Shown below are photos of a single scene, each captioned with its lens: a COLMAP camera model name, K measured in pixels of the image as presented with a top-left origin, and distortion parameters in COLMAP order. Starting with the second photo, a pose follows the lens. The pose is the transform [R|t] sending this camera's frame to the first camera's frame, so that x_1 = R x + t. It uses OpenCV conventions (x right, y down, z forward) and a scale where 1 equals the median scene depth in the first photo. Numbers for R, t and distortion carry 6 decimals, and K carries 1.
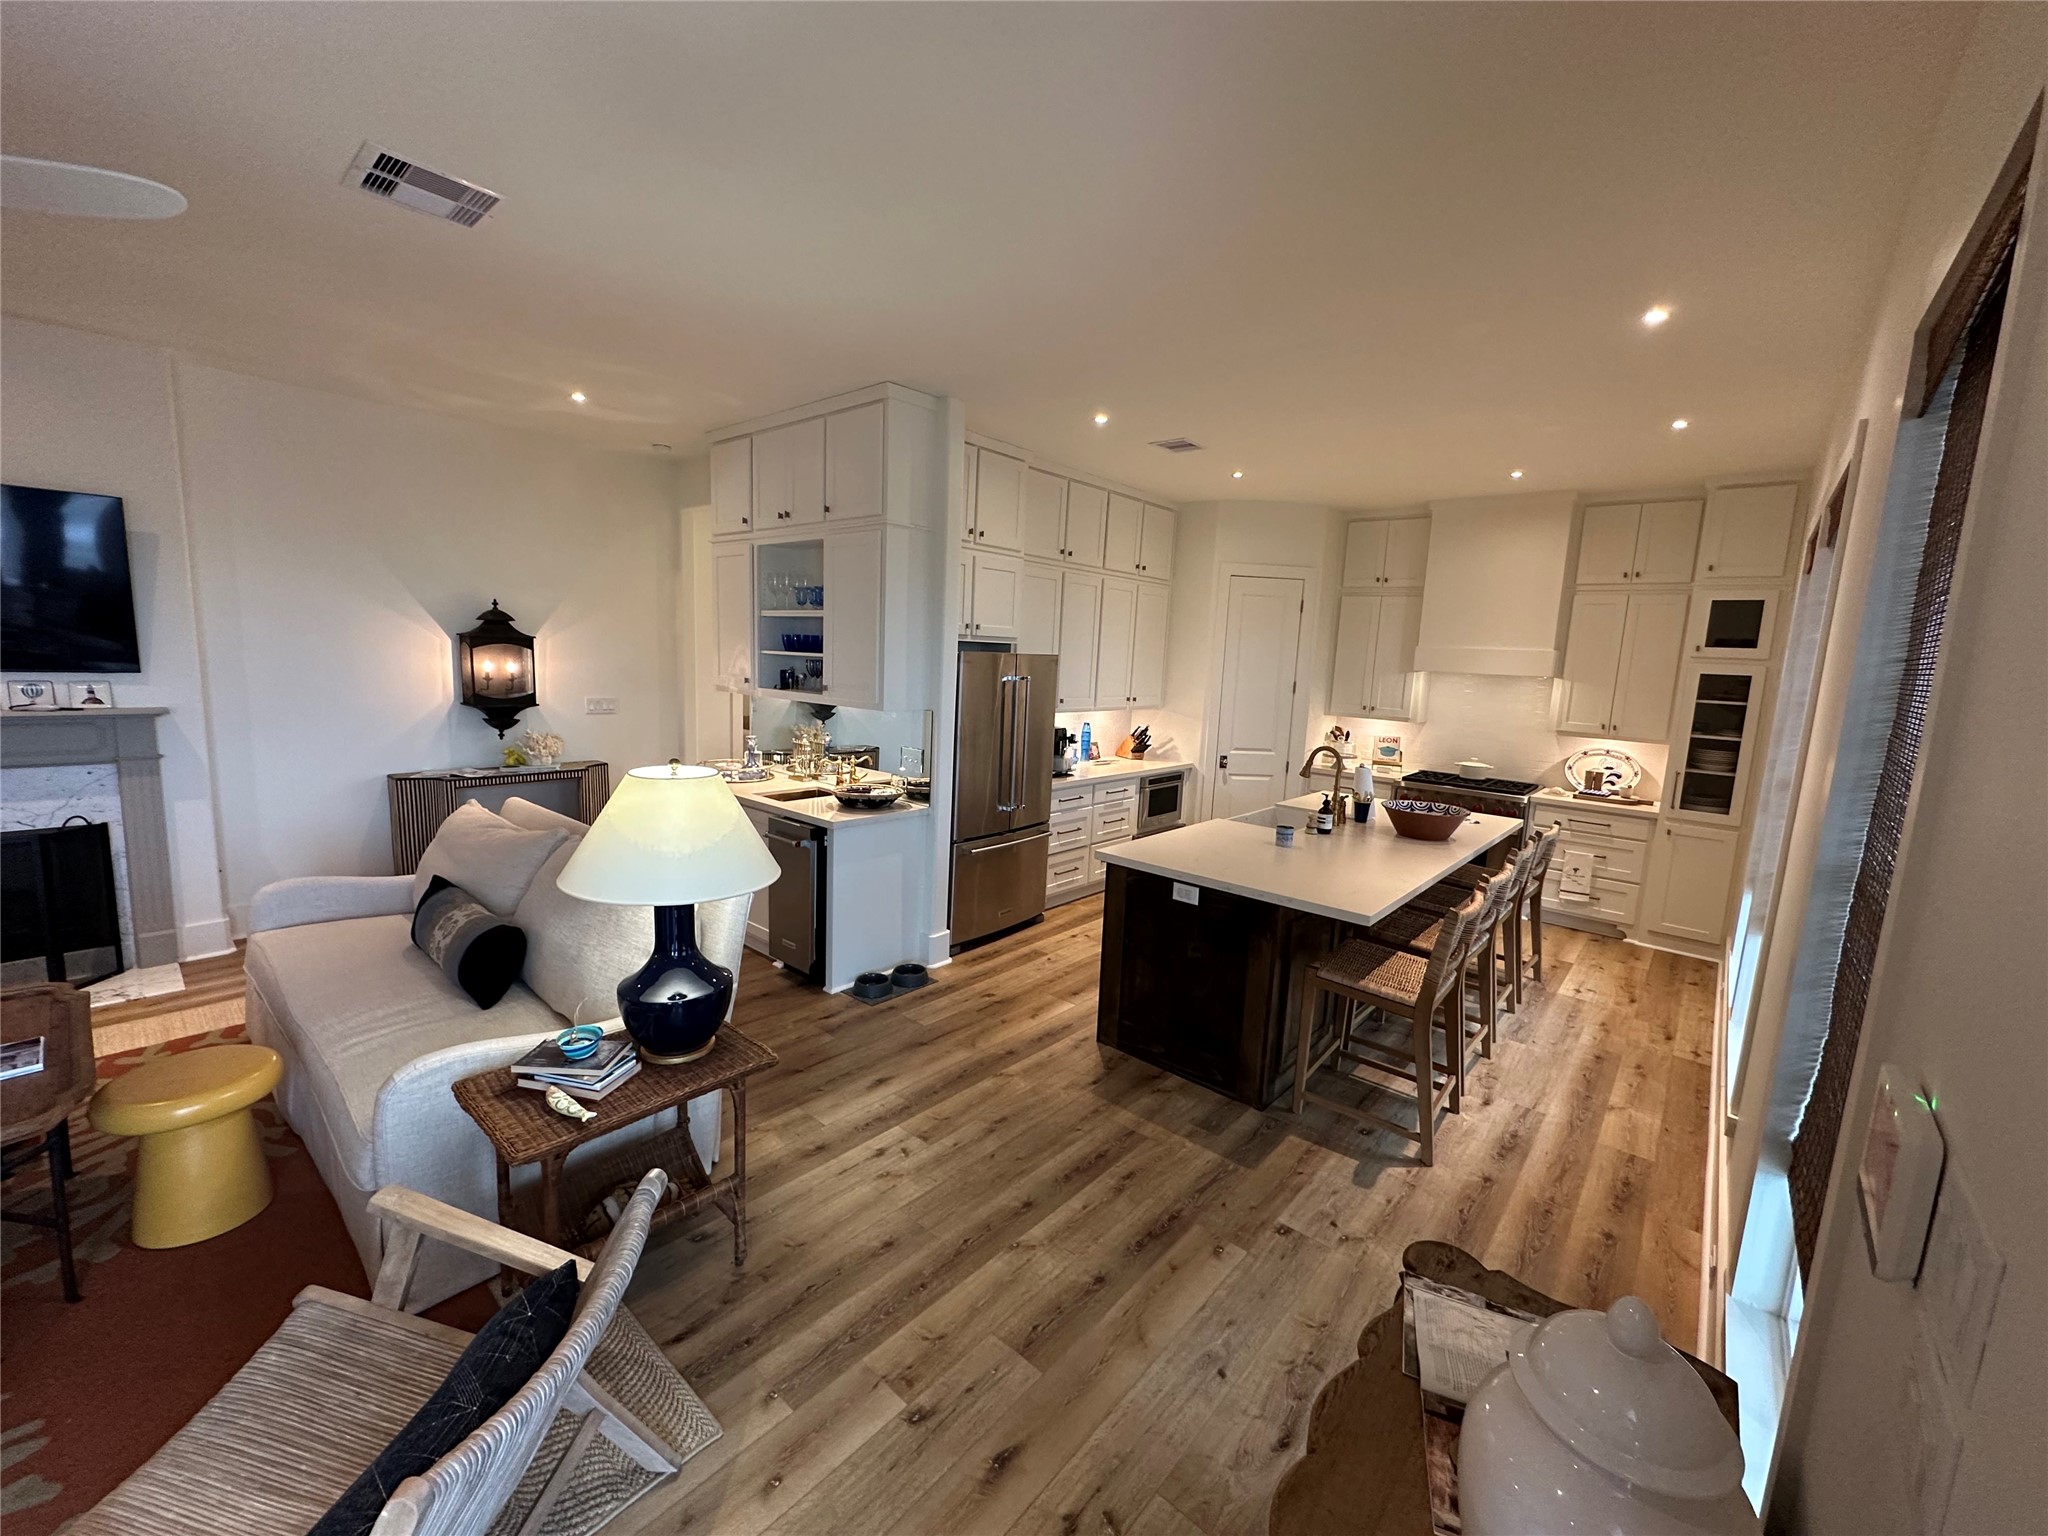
lens RADIAL K [[814.1, 0, 1025.8], [0, 814.1, 767.6], [0, 0, 1]] dist [-0.002786, 0.000421]
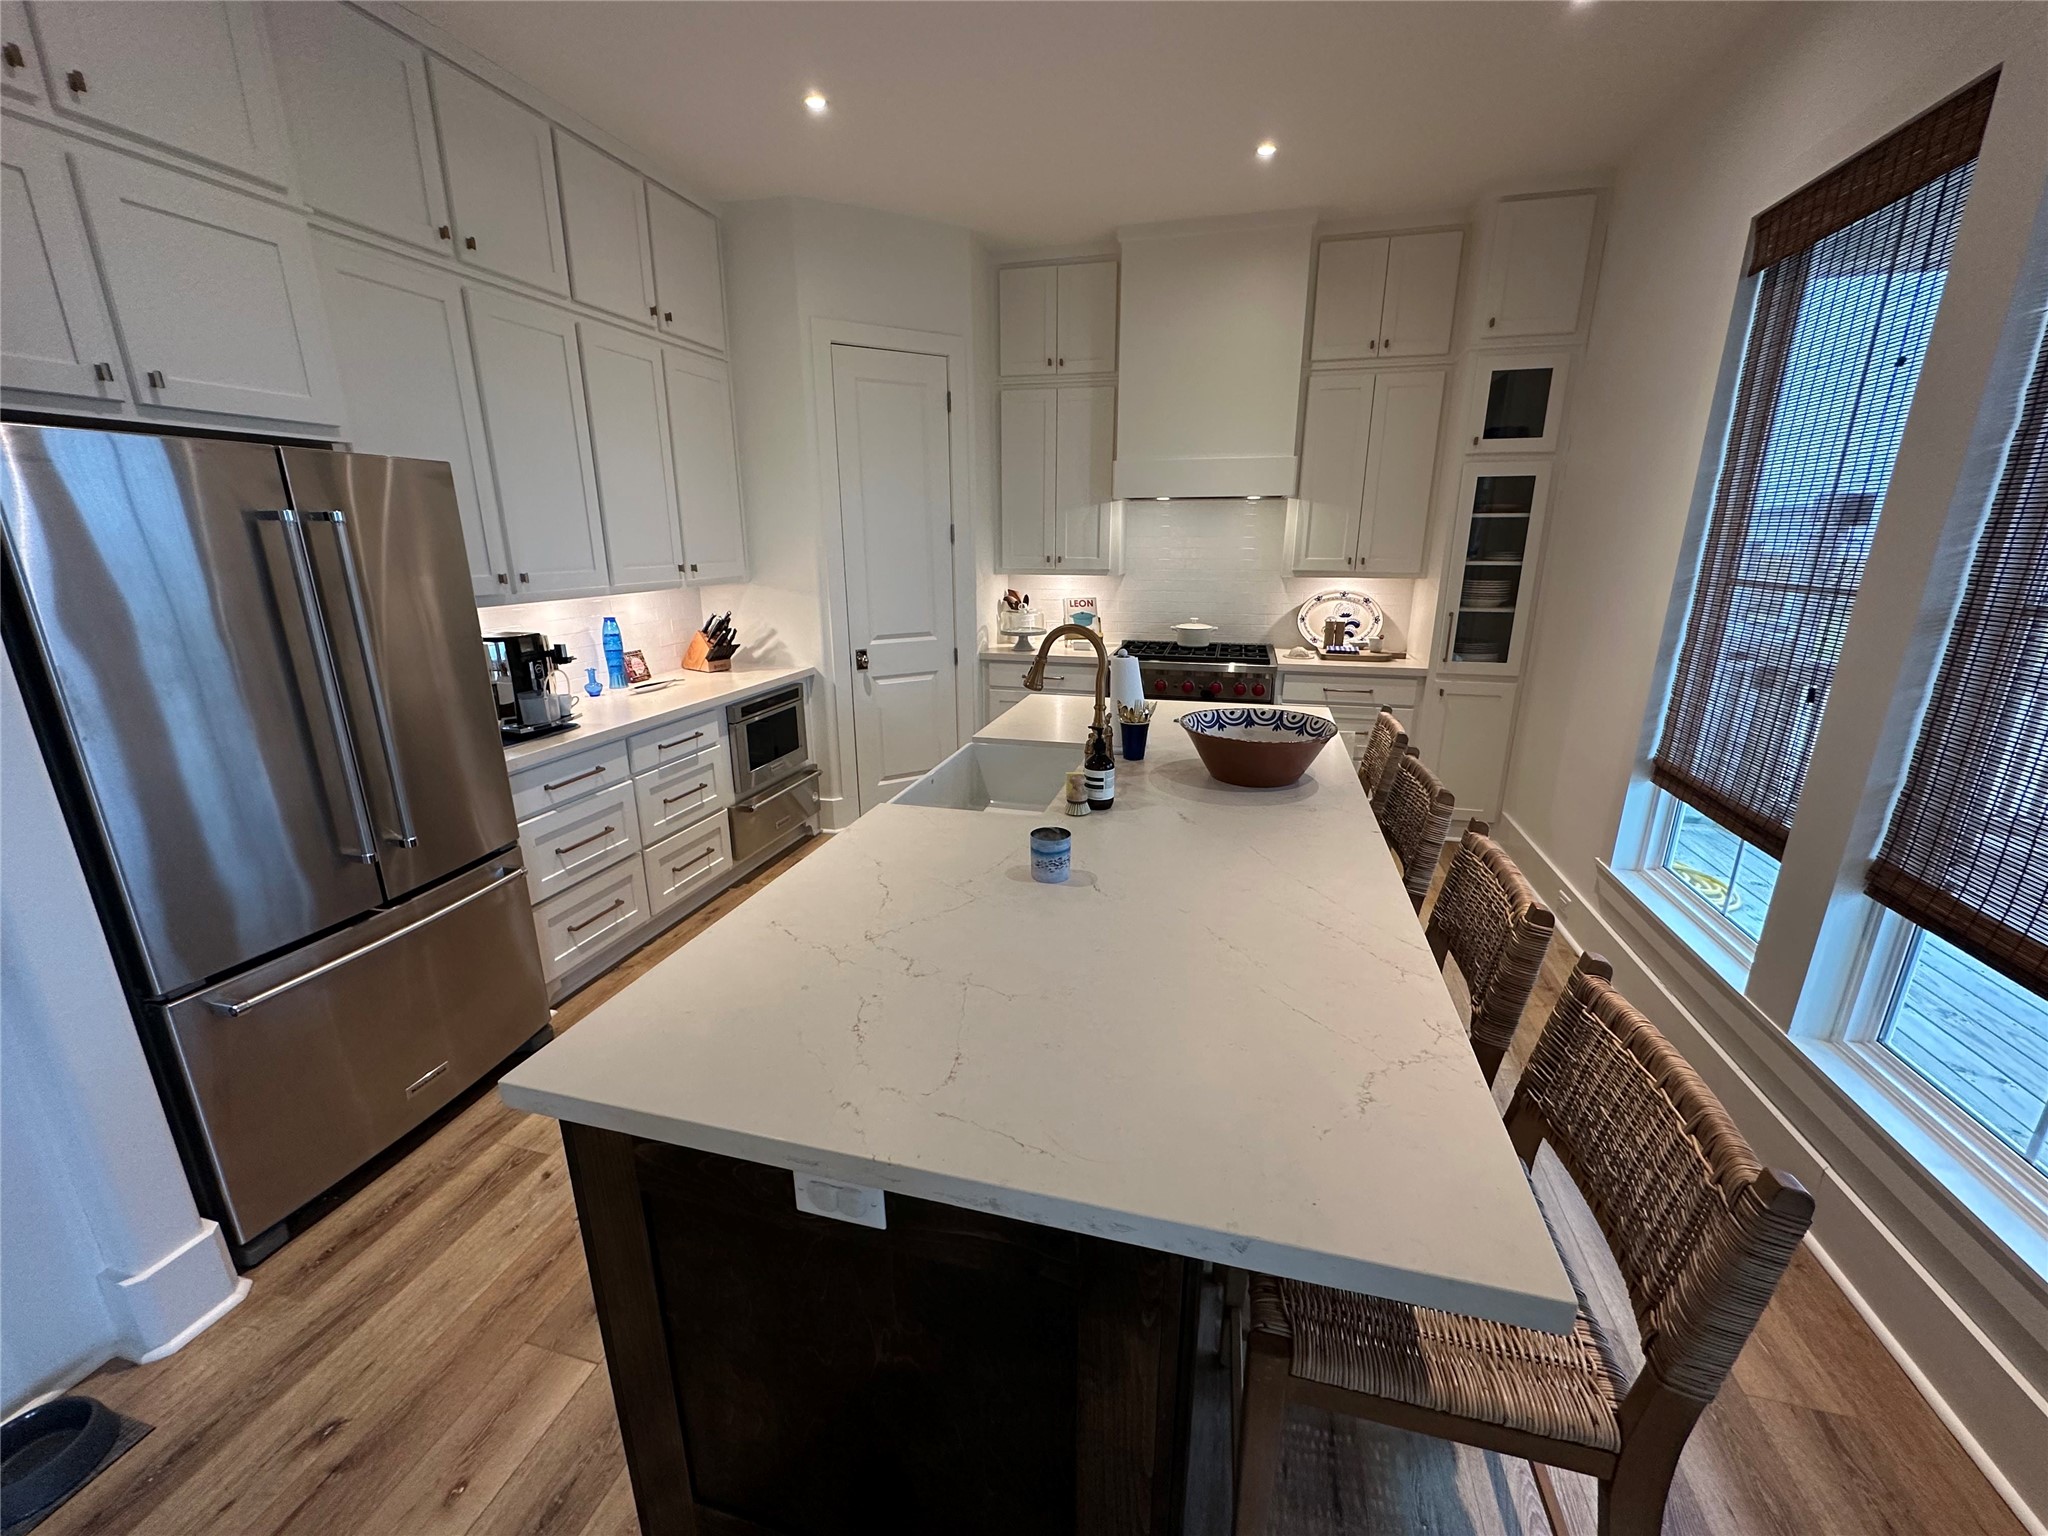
lens RADIAL K [[814.1, 0, 1025.8], [0, 814.1, 767.6], [0, 0, 1]] dist [-0.002786, 0.000421]
pose [[0.895691, -0.167657, 0.411859, 0.119292], [0.105707, 0.979928, 0.169016, -0.026835], [-0.431929, -0.107850, 0.895436, 0.535691]]
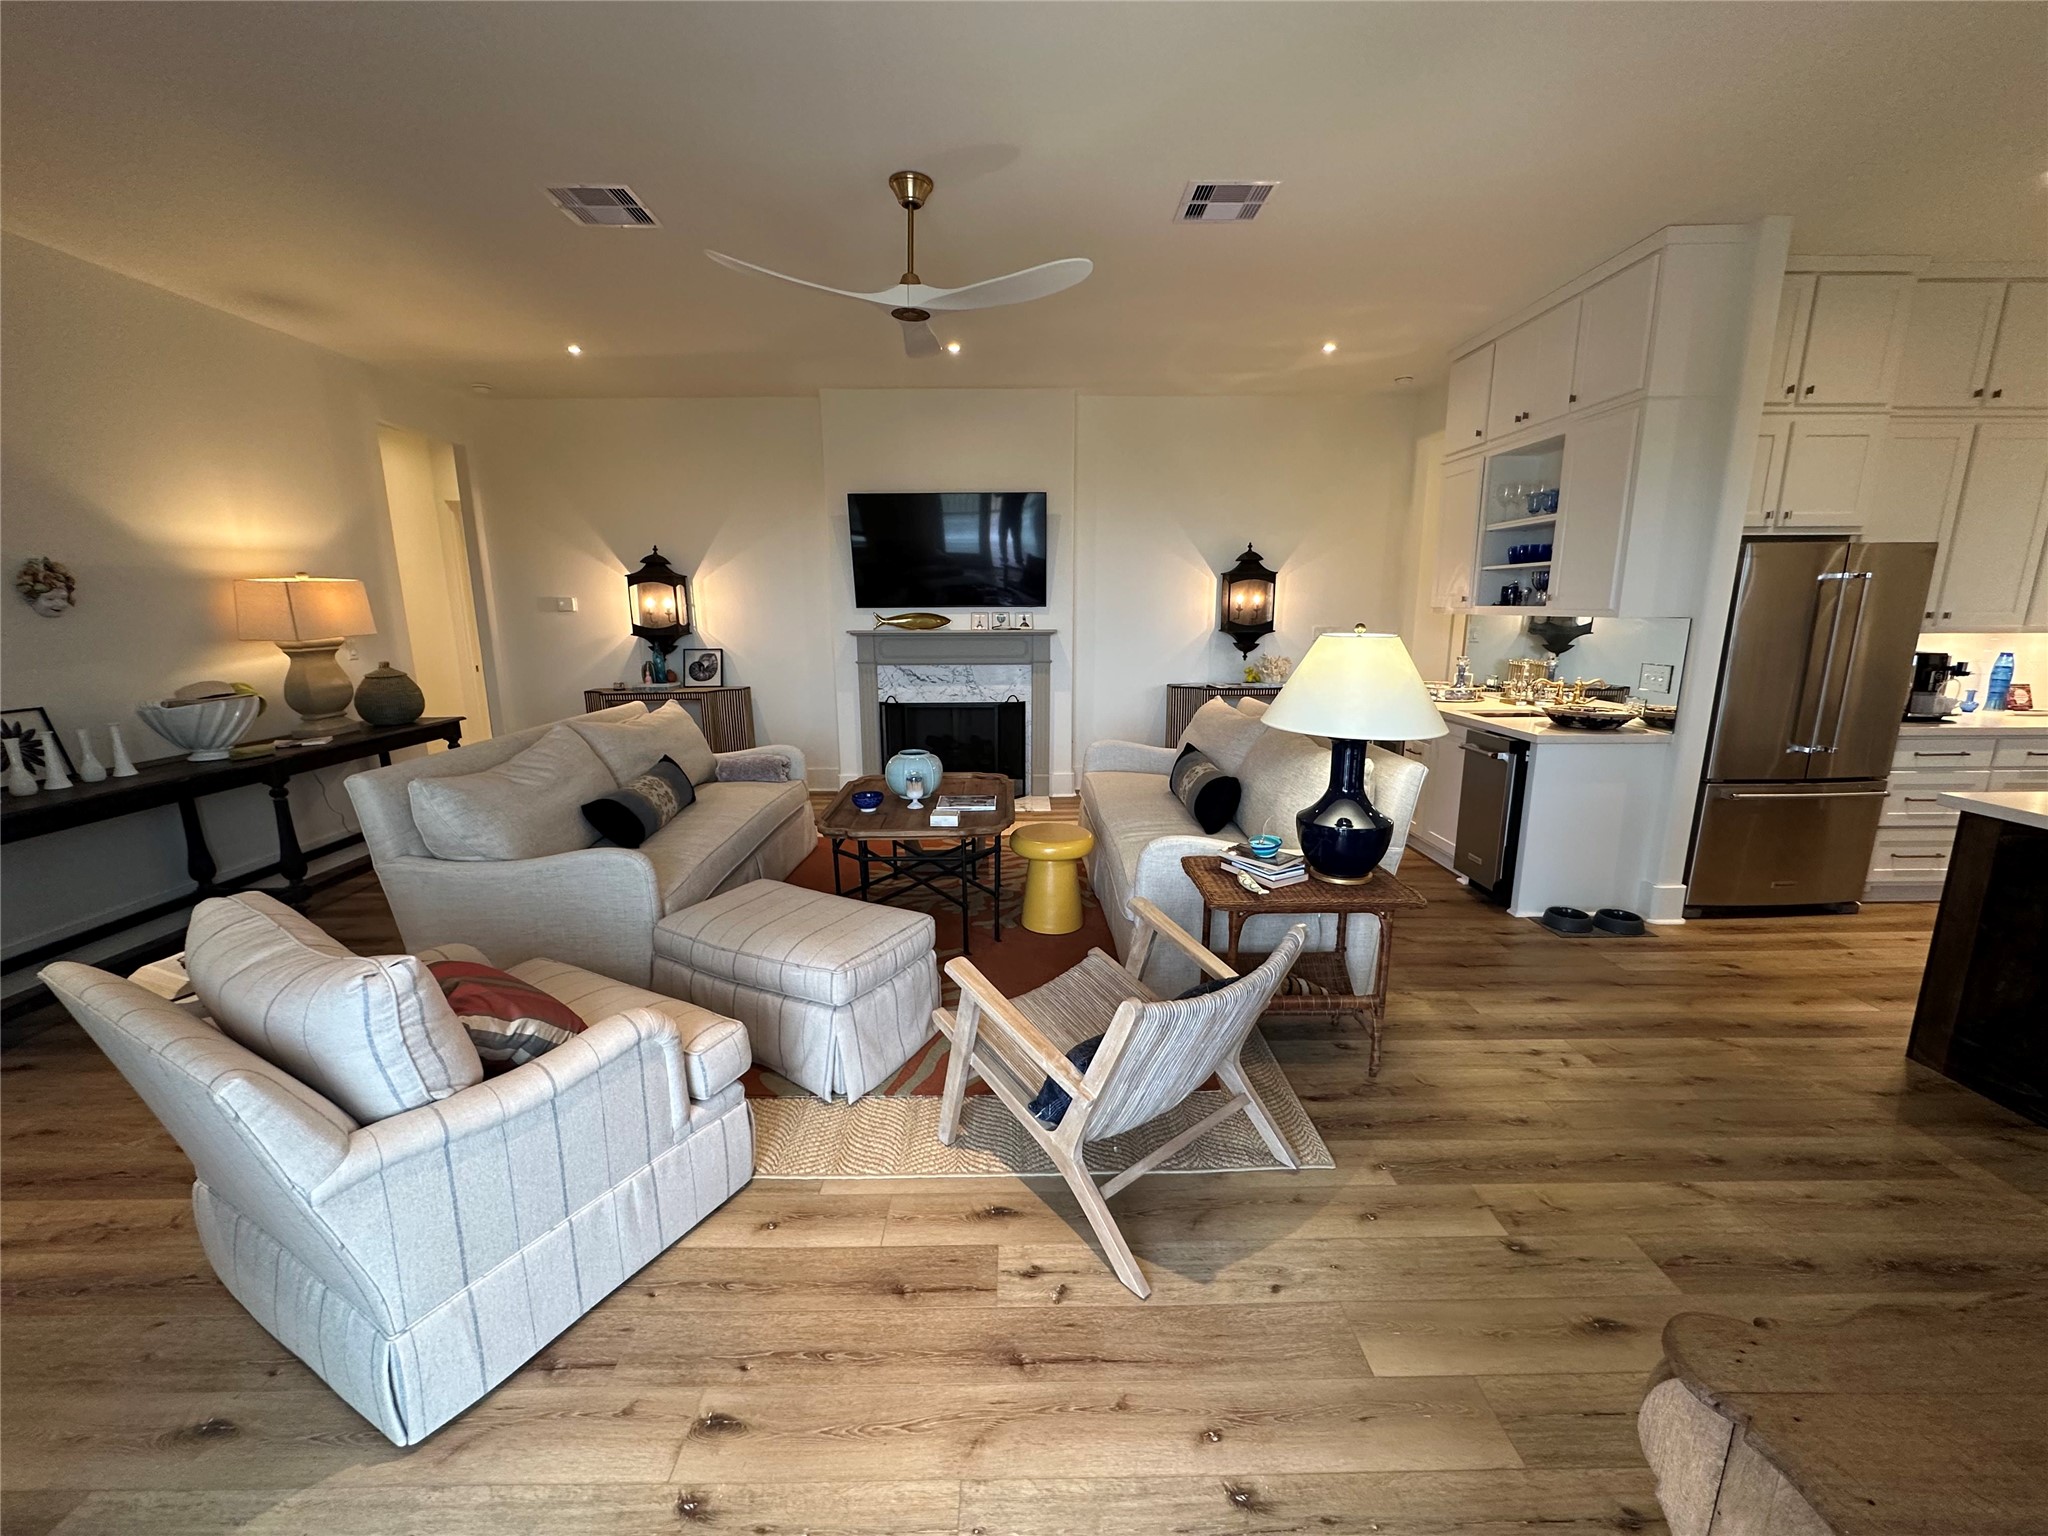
lens RADIAL K [[814.1, 0, 1025.8], [0, 814.1, 767.6], [0, 0, 1]] dist [-0.002786, 0.000421]
pose [[0.664002, 0.102864, -0.740621, 0.061635], [-0.071236, 0.994689, 0.074285, 0.065950], [0.744329, 0.003434, 0.667804, -0.060910]]
